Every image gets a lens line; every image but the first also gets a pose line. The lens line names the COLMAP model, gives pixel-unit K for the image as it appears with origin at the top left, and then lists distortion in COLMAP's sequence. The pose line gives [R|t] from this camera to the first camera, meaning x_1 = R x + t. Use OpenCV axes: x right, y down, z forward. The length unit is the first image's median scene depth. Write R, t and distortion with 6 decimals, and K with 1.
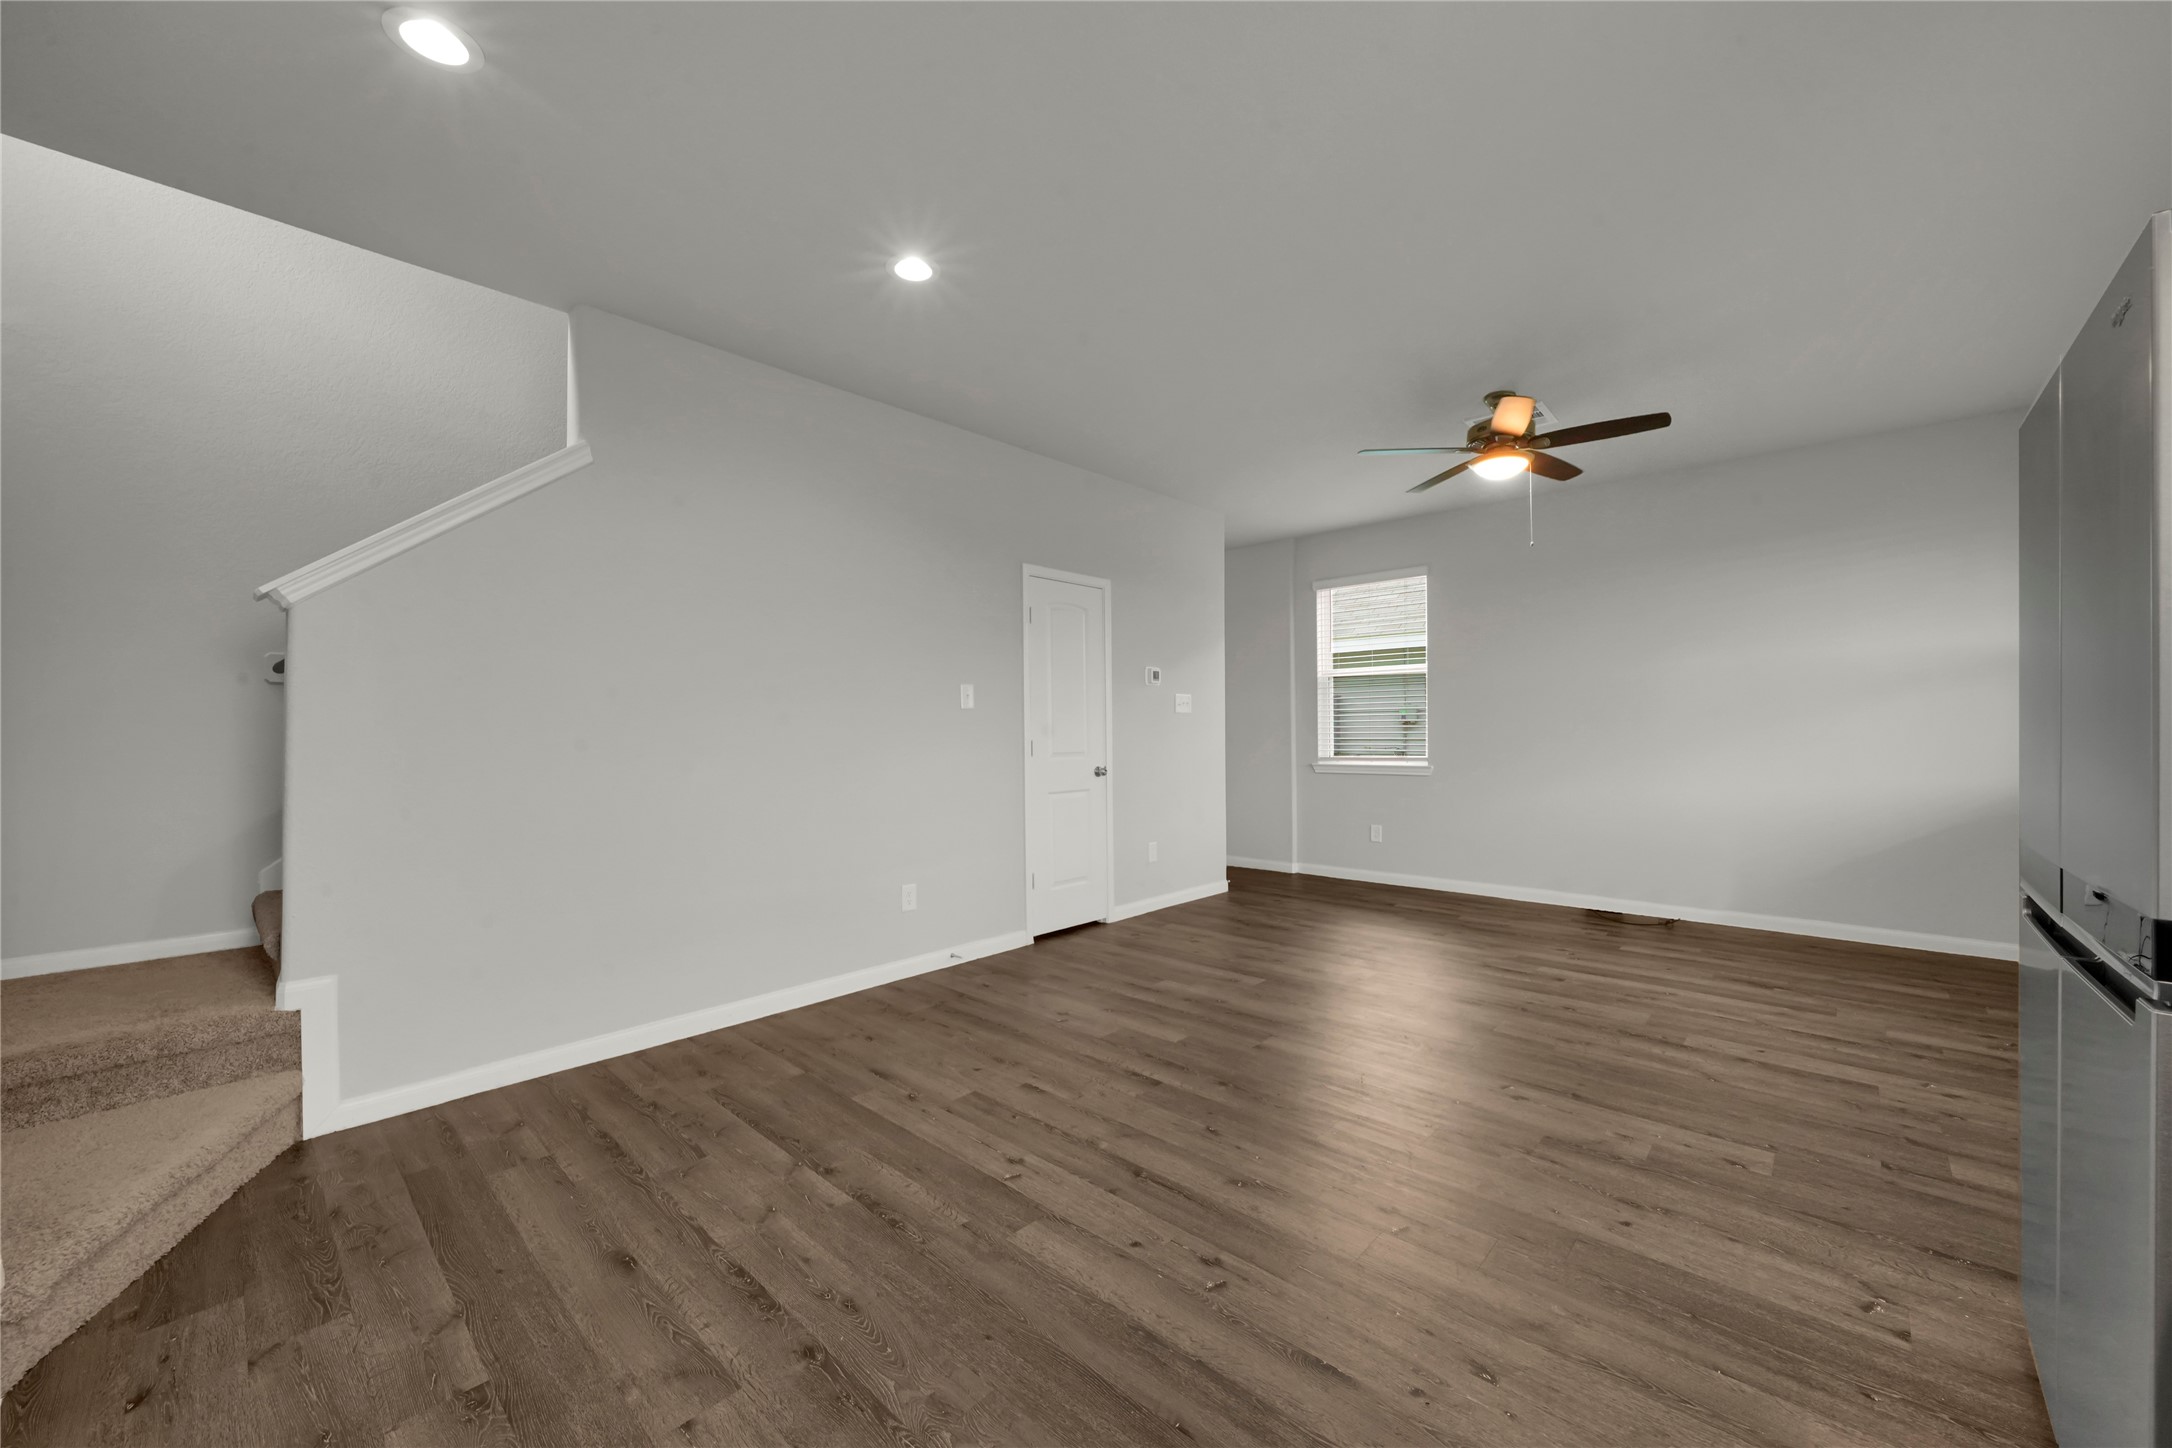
lens RADIAL K [[820.0, 0, 1081.3], [0, 820.0, 733.7], [0, 0, 1]] dist [-0.001469, -0.000090]
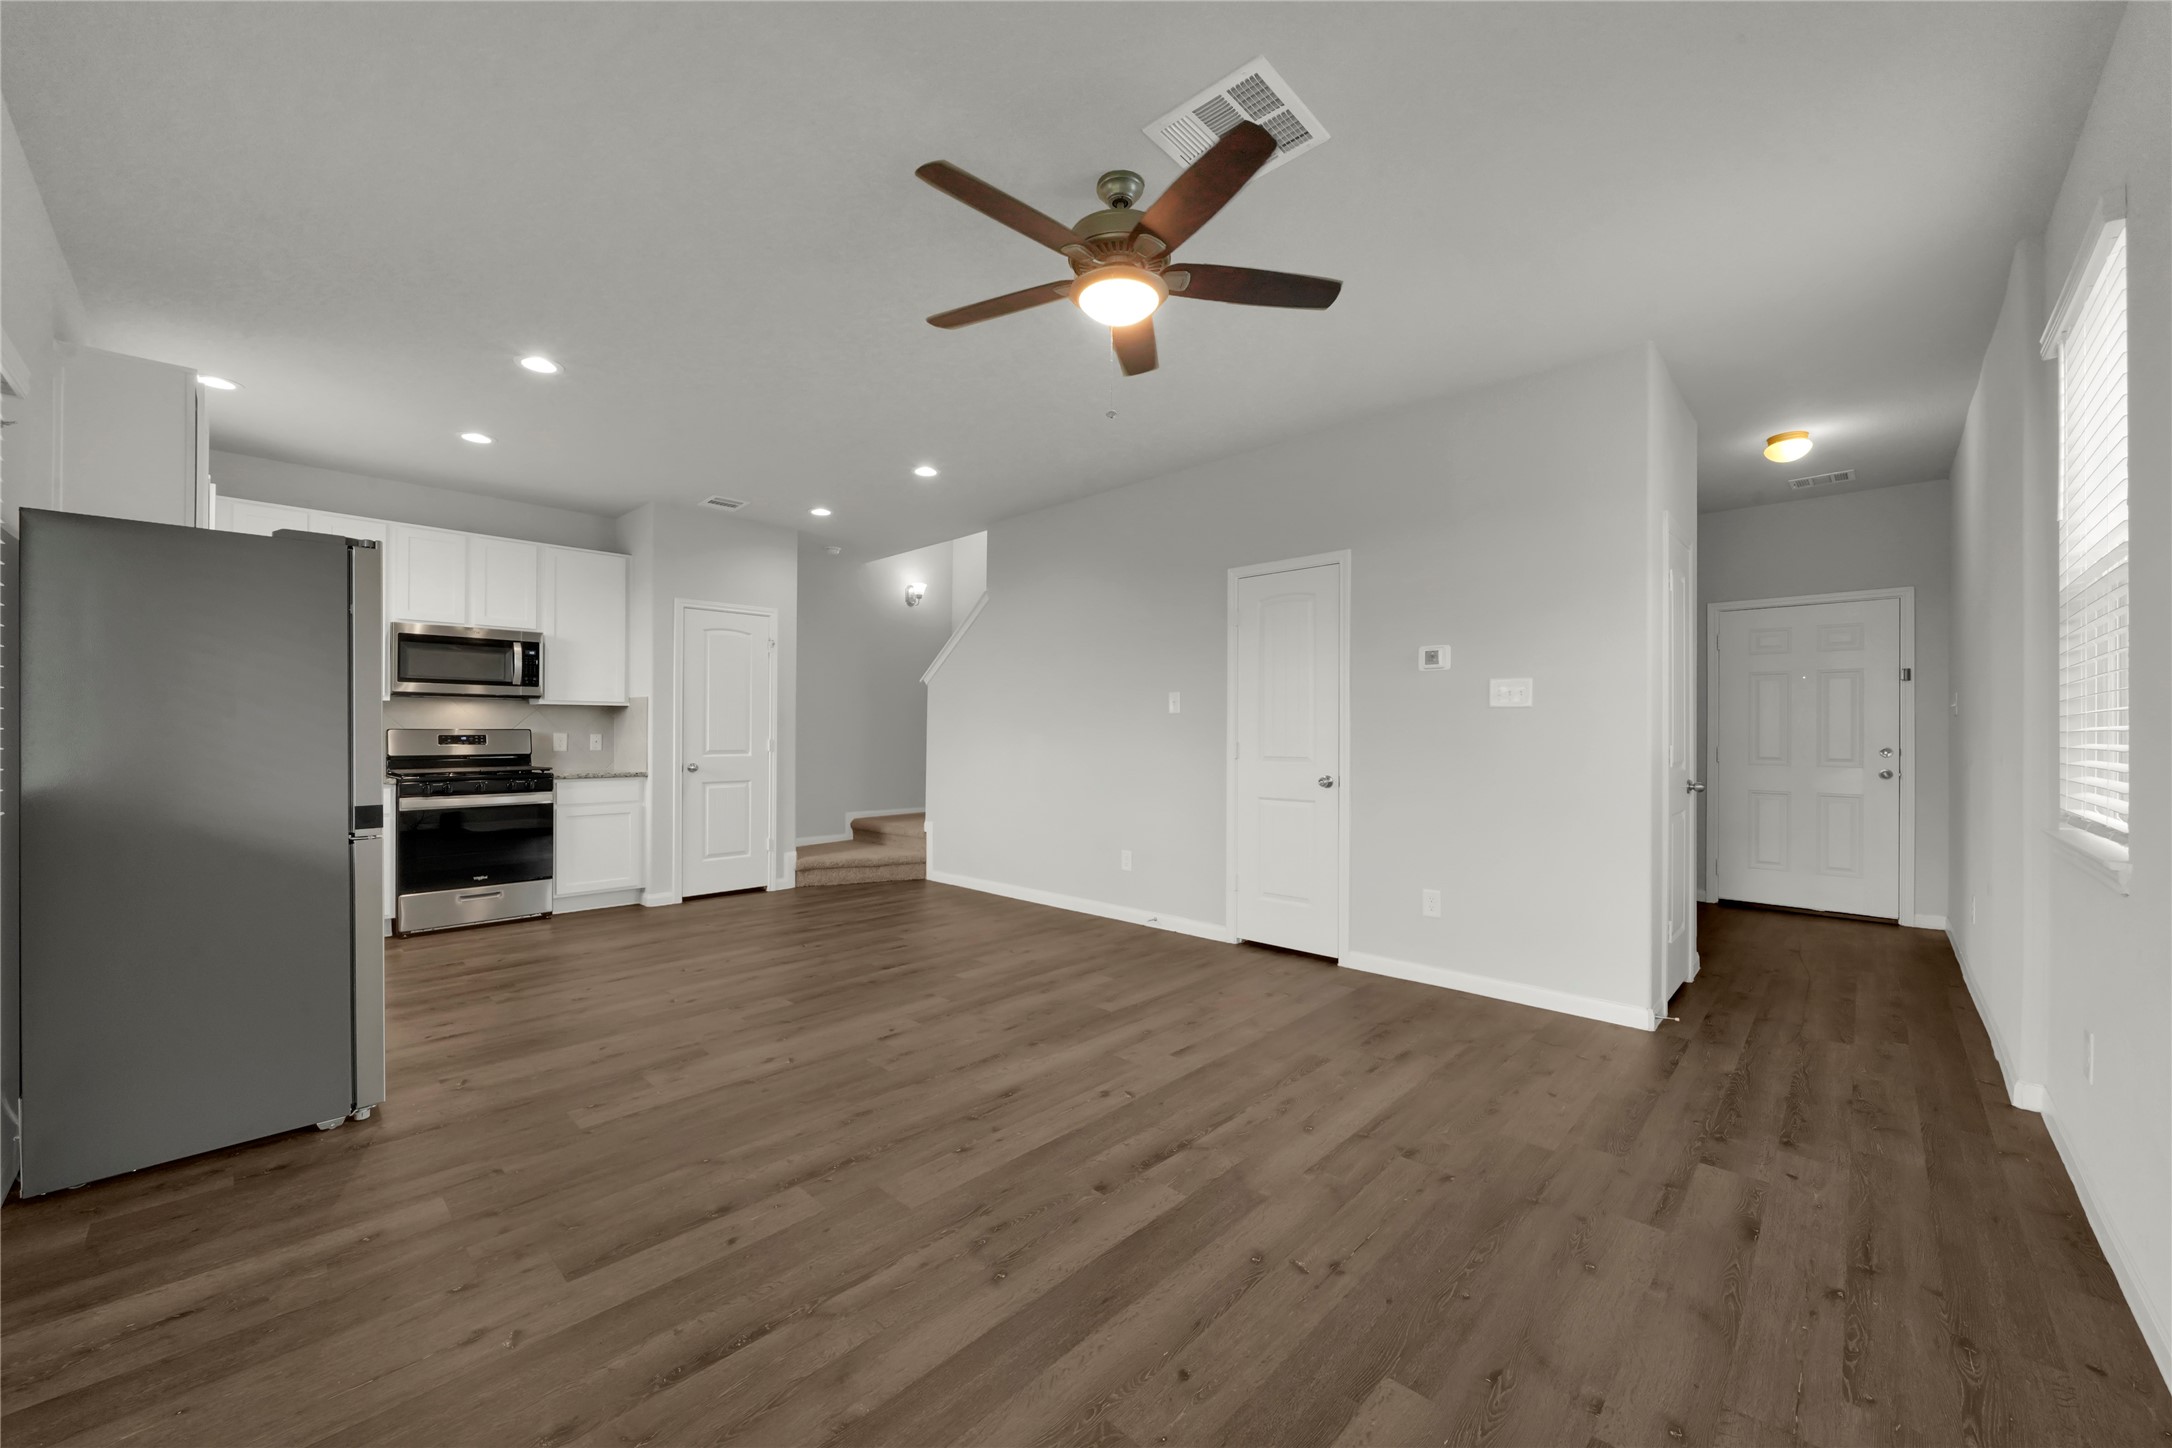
lens RADIAL K [[820.0, 0, 1089.9], [0, 820.0, 727.7], [0, 0, 1]] dist [-0.001469, -0.000090]
pose [[-0.013190, 0.001009, -0.999913, 1.827762], [-0.005133, 0.999986, 0.001077, -0.018845], [0.999900, 0.005147, -0.013184, 1.604339]]
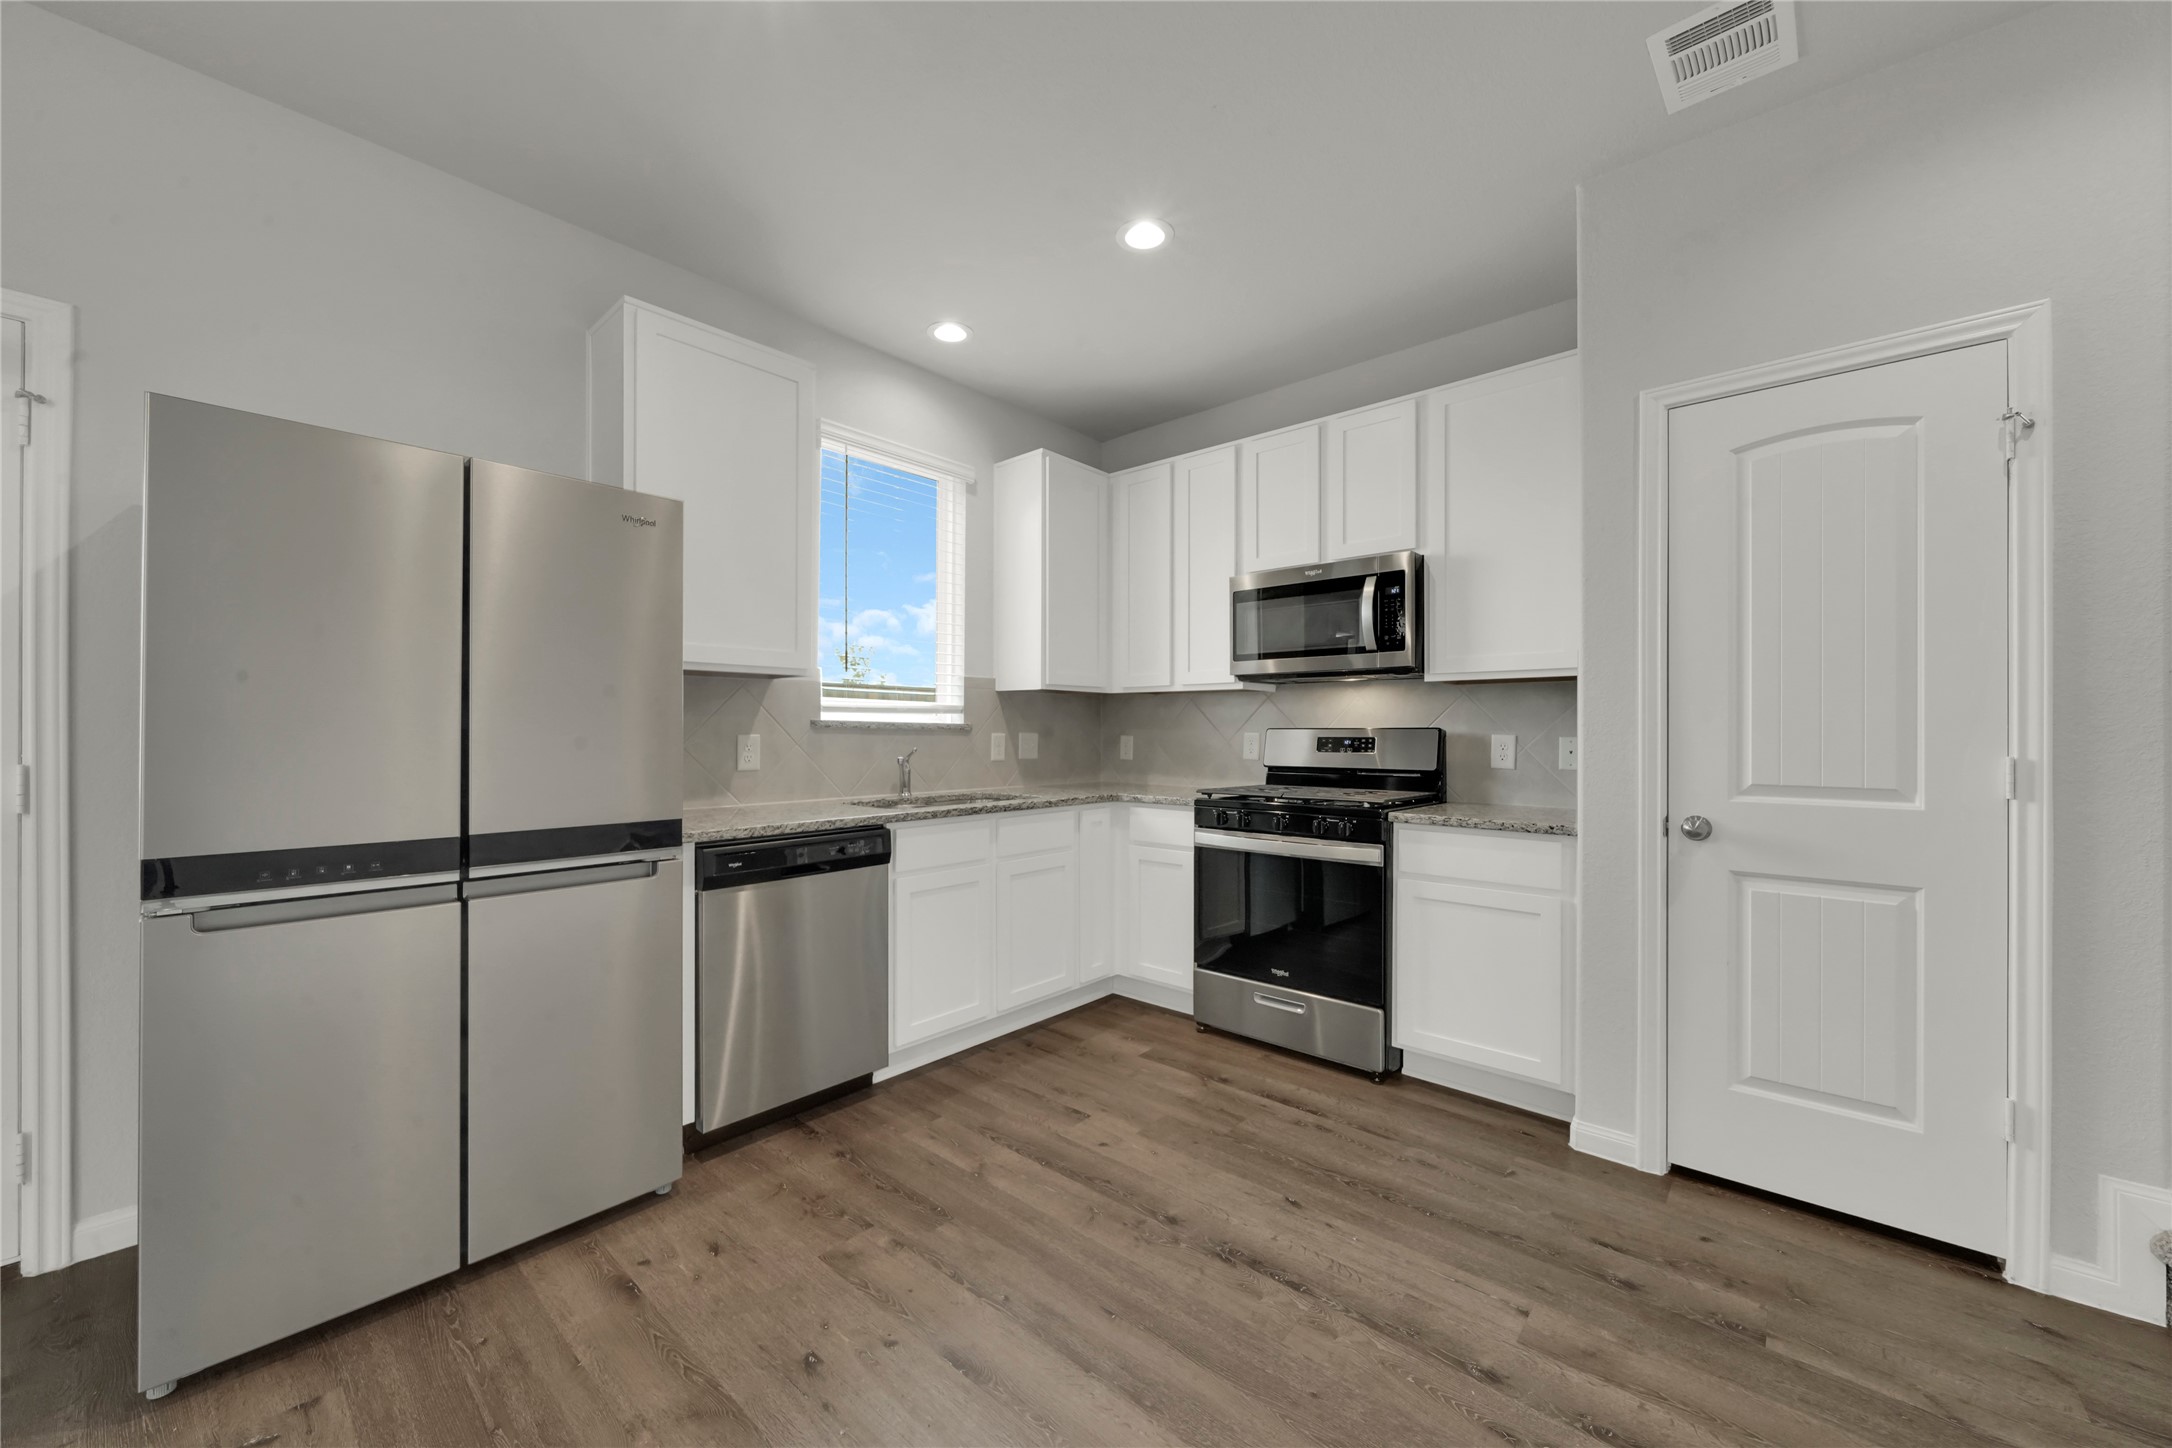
lens RADIAL K [[820.0, 0, 1077.0], [0, 820.0, 728.2], [0, 0, 1]] dist [-0.001469, -0.000090]
pose [[-0.999708, 0.004994, -0.023654, 0.113897], [0.005021, 0.999987, -0.001085, -0.004858], [0.023648, -0.001203, -0.999720, 1.284159]]
